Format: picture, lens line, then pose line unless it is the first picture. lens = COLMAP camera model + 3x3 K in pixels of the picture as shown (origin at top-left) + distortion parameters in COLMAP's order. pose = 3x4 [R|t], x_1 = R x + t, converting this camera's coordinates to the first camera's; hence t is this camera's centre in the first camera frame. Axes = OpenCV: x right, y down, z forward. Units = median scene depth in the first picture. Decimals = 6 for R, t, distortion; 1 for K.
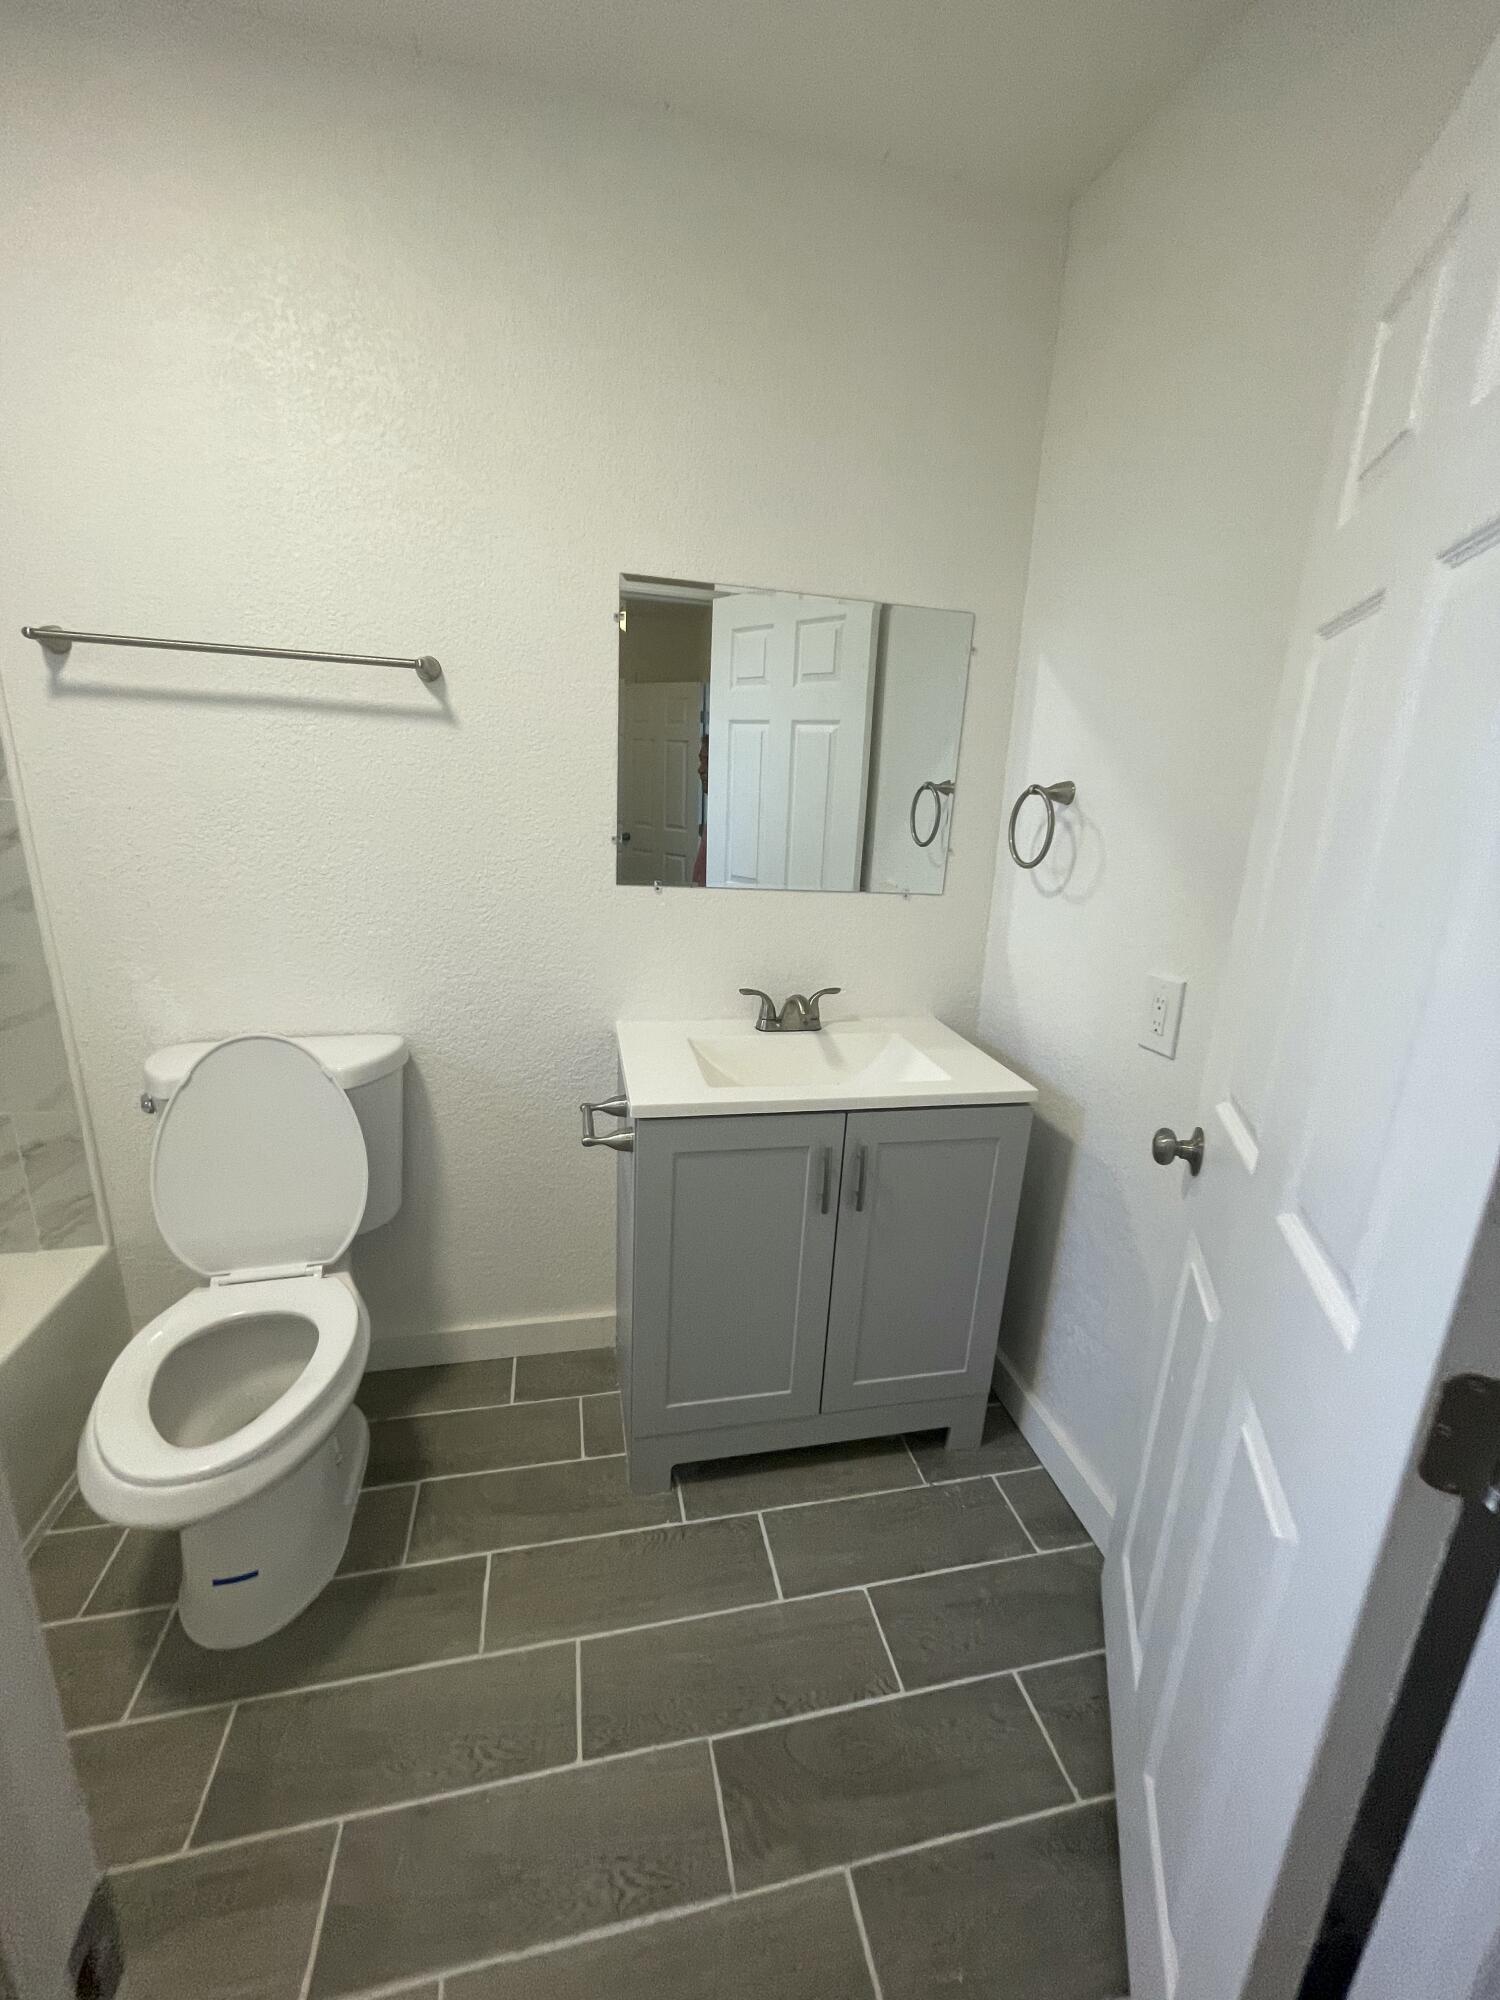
lens RADIAL K [[811.0, 0, 752.7], [0, 811.0, 999.1], [0, 0, 1]] dist [-0.001022, 0.000095]
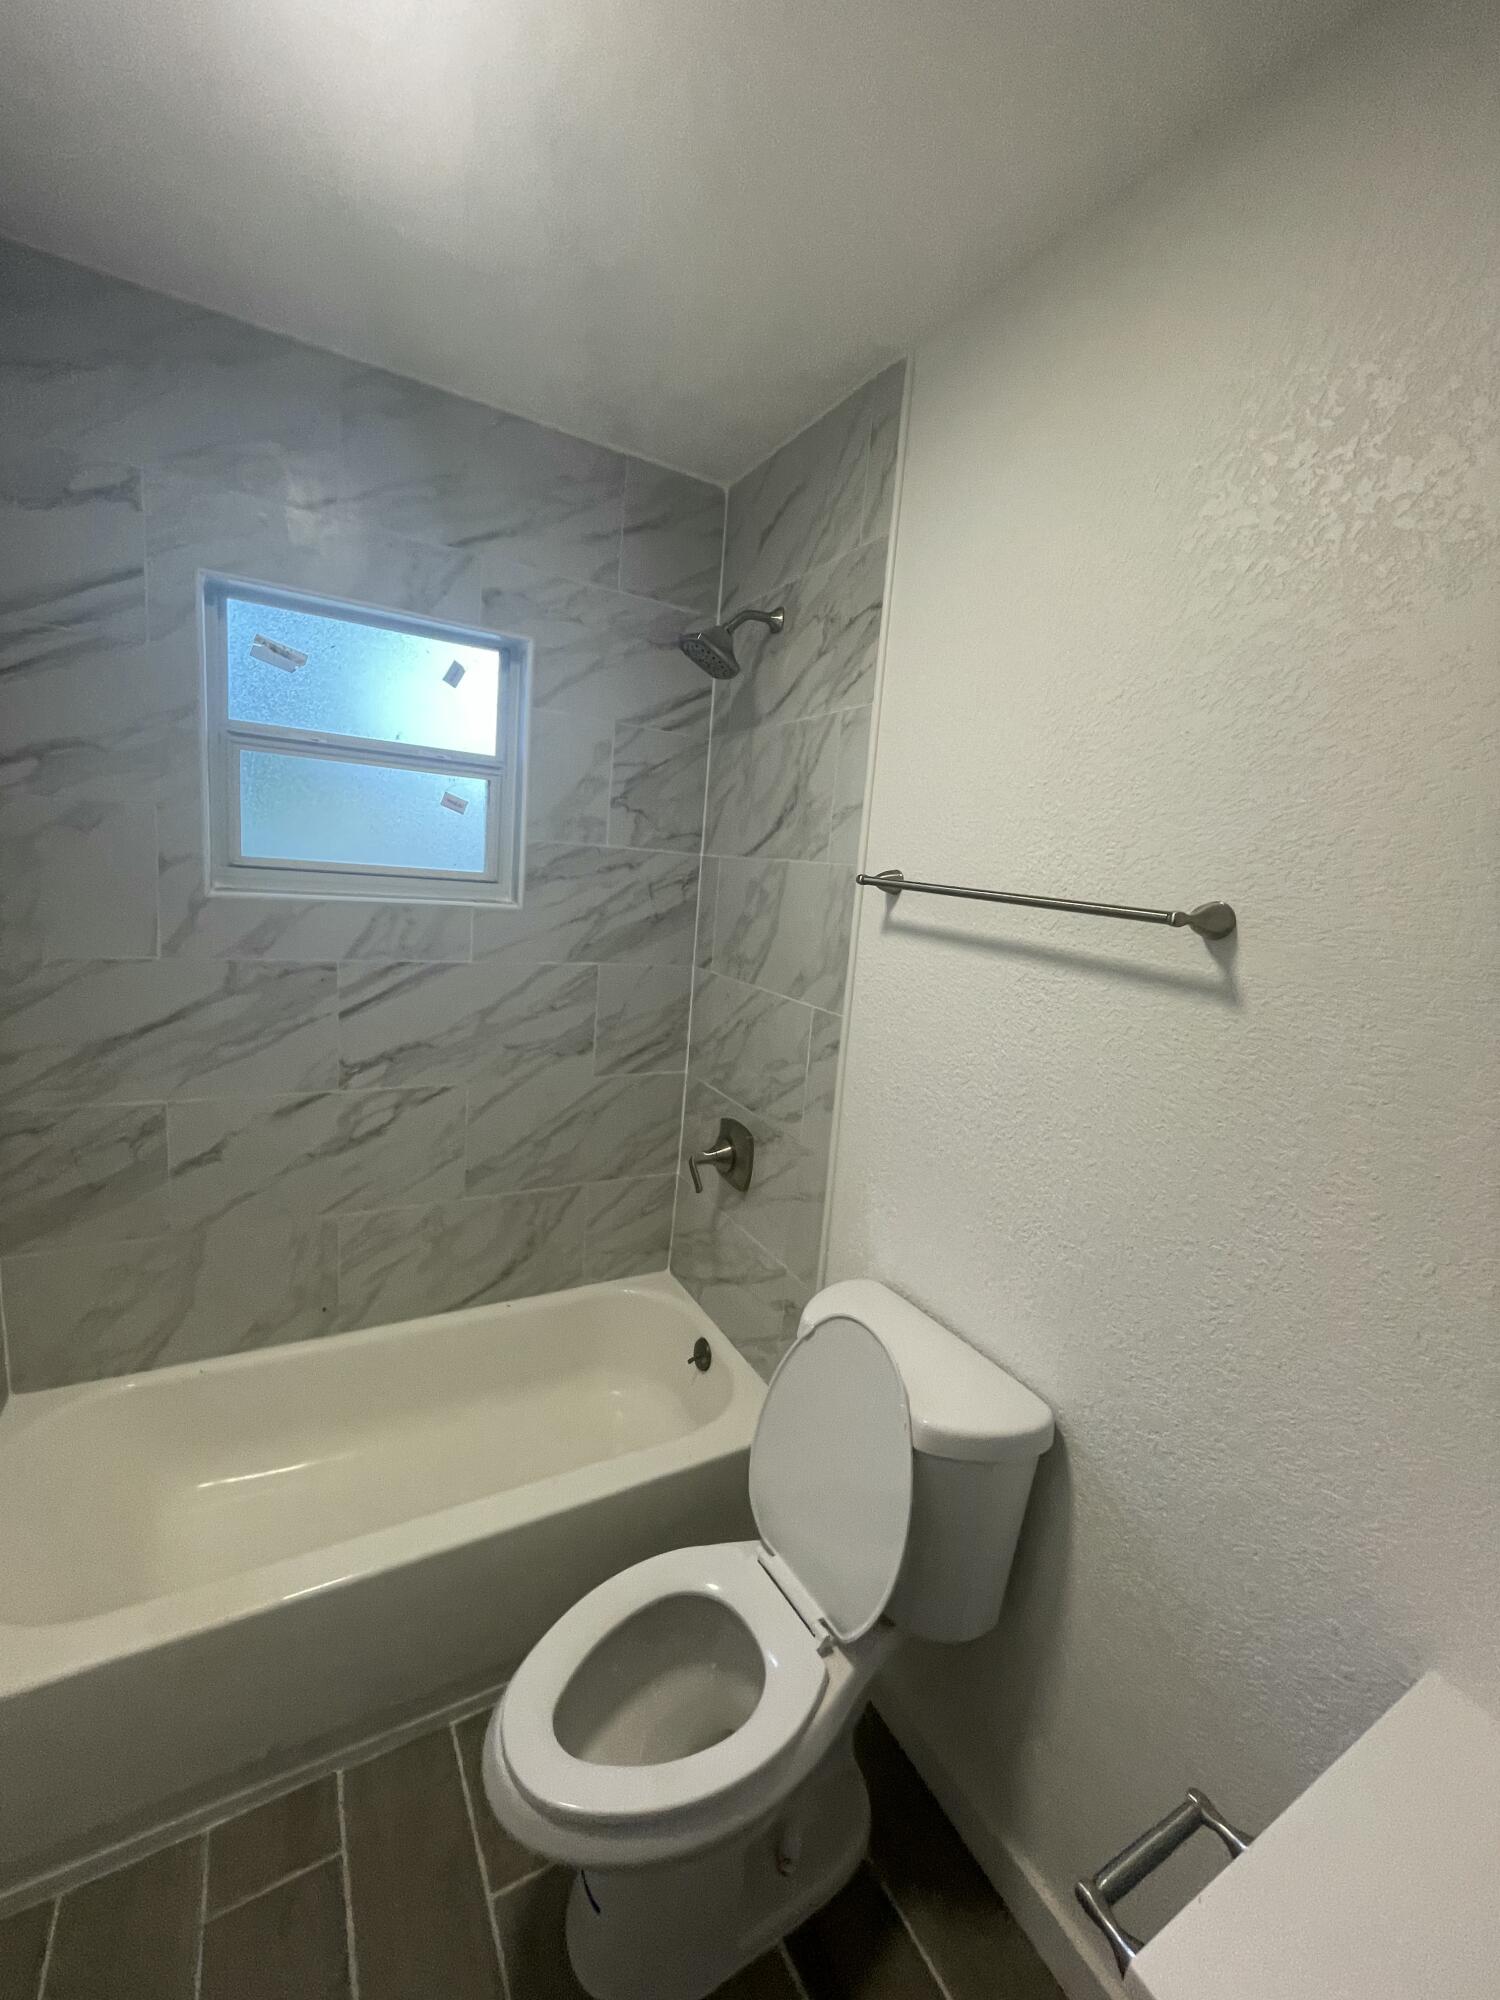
lens RADIAL K [[811.0, 0, 749.9], [0, 811.0, 1002.7], [0, 0, 1]] dist [-0.001022, 0.000095]
pose [[0.301266, 0.146875, -0.942161, 0.098724], [-0.314165, 0.948187, 0.047357, -0.265421], [0.900300, 0.281727, 0.331799, 0.485105]]
